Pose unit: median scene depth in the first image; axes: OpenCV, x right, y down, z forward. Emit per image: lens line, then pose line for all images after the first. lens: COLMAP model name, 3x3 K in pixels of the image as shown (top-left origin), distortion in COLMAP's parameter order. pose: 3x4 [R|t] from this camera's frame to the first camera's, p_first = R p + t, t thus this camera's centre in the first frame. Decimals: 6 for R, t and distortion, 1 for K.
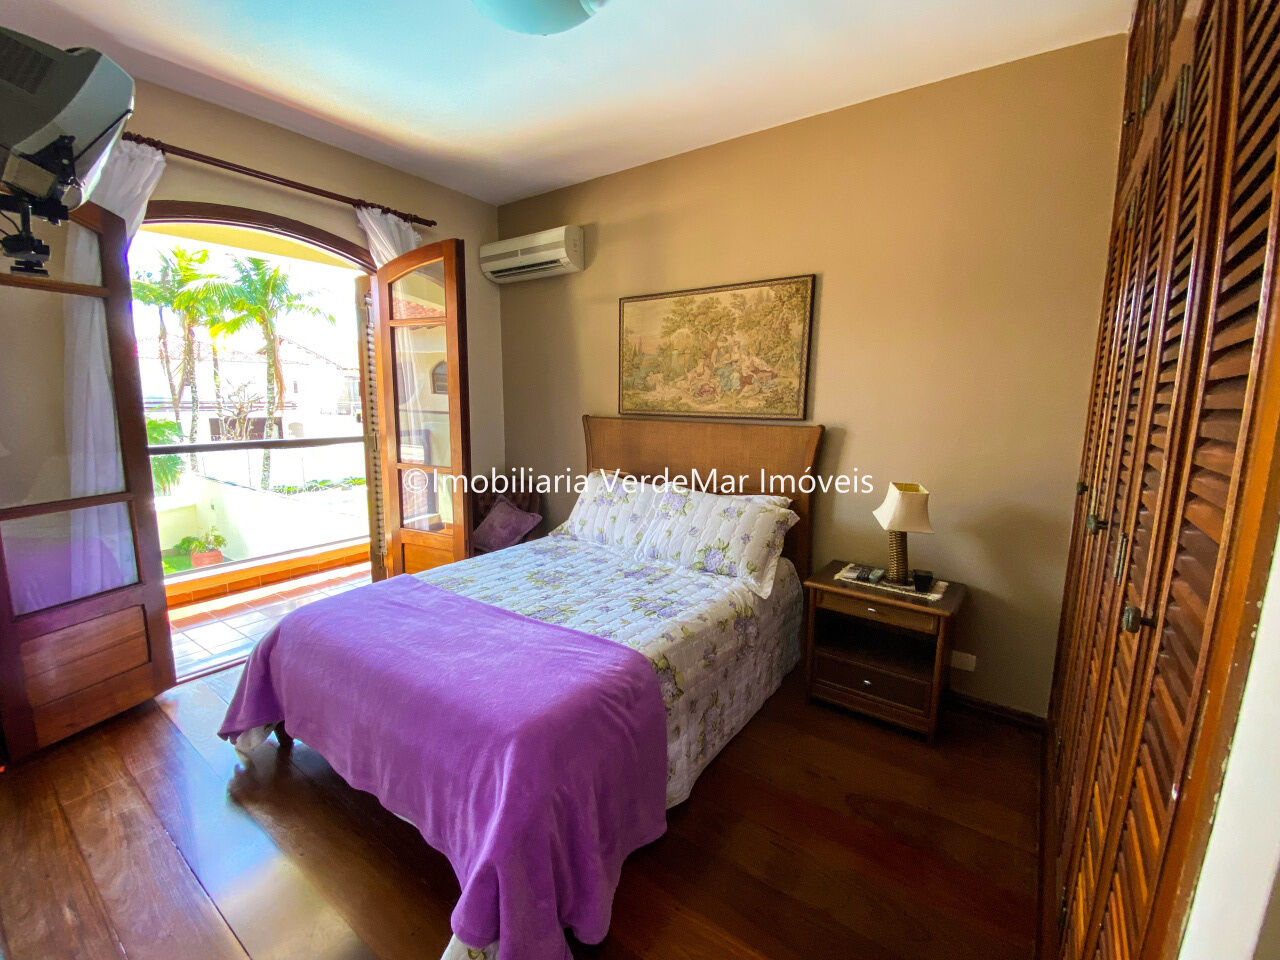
lens RADIAL K [[566.3, 0, 640.9], [0, 566.3, 490.7], [0, 0, 1]] dist [0.010920, -0.001243]
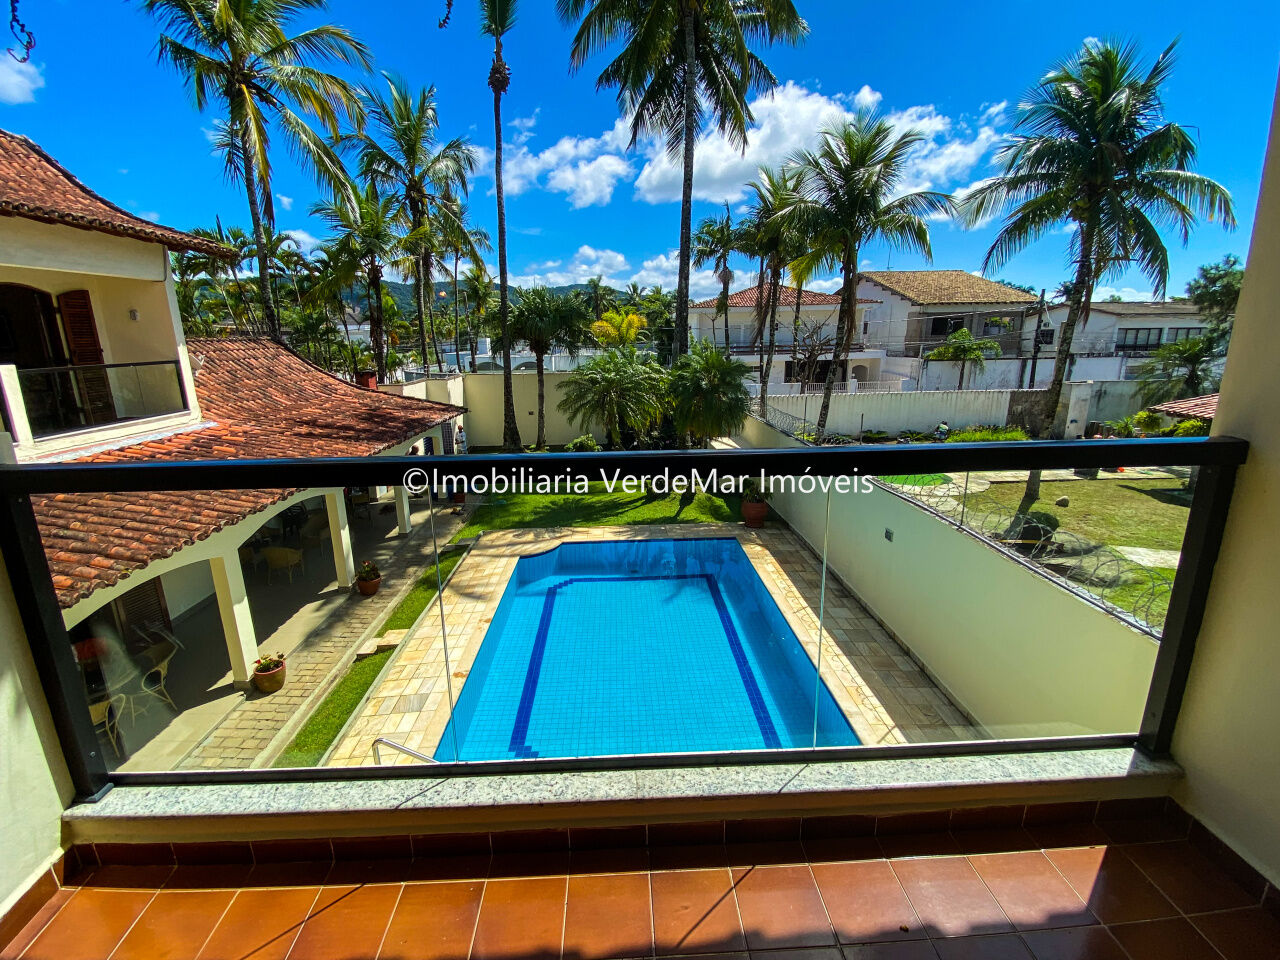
lens RADIAL K [[566.3, 0, 634.5], [0, 566.3, 483.7], [0, 0, 1]] dist [0.010920, -0.001243]
pose [[0.611659, 0.170002, -0.772640, -0.087486], [-0.101164, 0.985428, 0.136735, -0.020423], [0.784627, -0.005472, 0.619945, 0.141216]]
